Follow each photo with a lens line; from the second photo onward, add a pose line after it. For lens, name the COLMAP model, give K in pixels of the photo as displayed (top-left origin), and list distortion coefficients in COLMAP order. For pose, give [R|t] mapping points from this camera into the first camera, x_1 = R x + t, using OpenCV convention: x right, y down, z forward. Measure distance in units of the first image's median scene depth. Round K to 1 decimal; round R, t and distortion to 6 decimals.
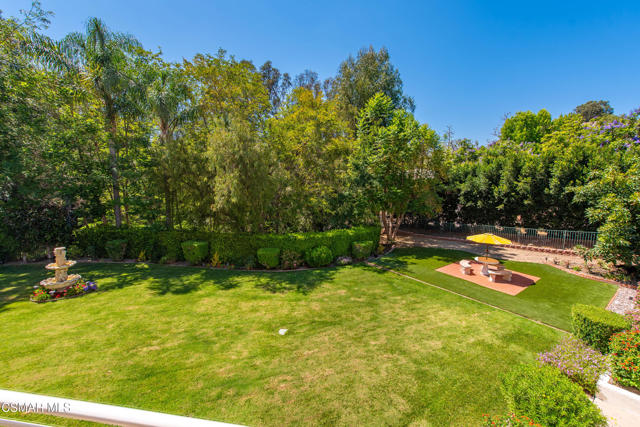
lens RADIAL K [[252.5, 0, 321.8], [0, 252.5, 213.9], [0, 0, 1]] dist [0.006463, -0.001774]
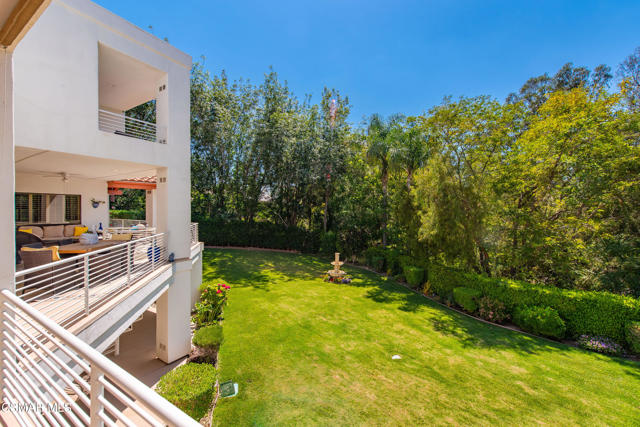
lens RADIAL K [[252.5, 0, 325.1], [0, 252.5, 211.2], [0, 0, 1]] dist [0.006463, -0.001774]
pose [[0.422810, -0.019337, -0.906012, 0.364382], [-0.117248, 0.990202, -0.075850, -0.006062], [0.898602, 0.138298, 0.416400, 0.125529]]
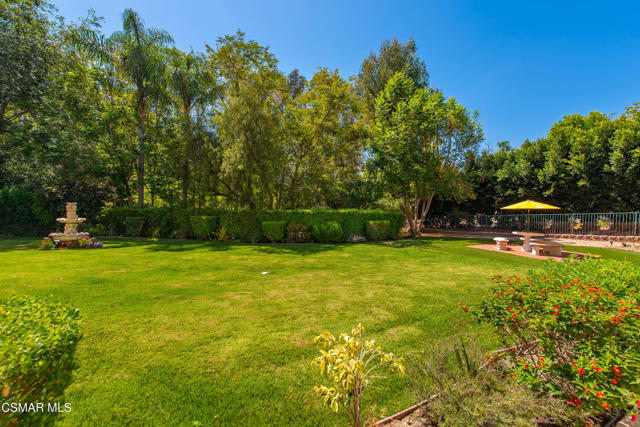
lens RADIAL K [[252.5, 0, 322.1], [0, 252.5, 216.8], [0, 0, 1]] dist [0.006463, -0.001774]
pose [[0.991751, 0.014536, -0.127352, 0.079471], [-0.026281, 0.995501, -0.091037, 0.189828], [0.125455, 0.093633, 0.987671, 0.085640]]
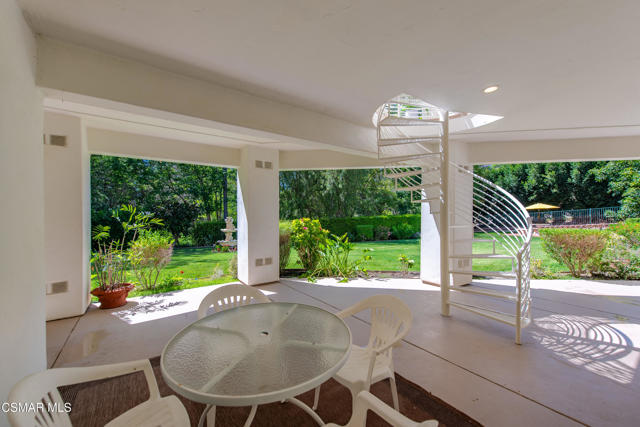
lens RADIAL K [[252.5, 0, 317.7], [0, 252.5, 218.4], [0, 0, 1]] dist [0.006463, -0.001774]
pose [[0.999413, -0.031632, 0.013124, -0.432575], [0.033020, 0.991694, -0.124307, 0.237818], [-0.009083, 0.124667, 0.992157, -0.241344]]
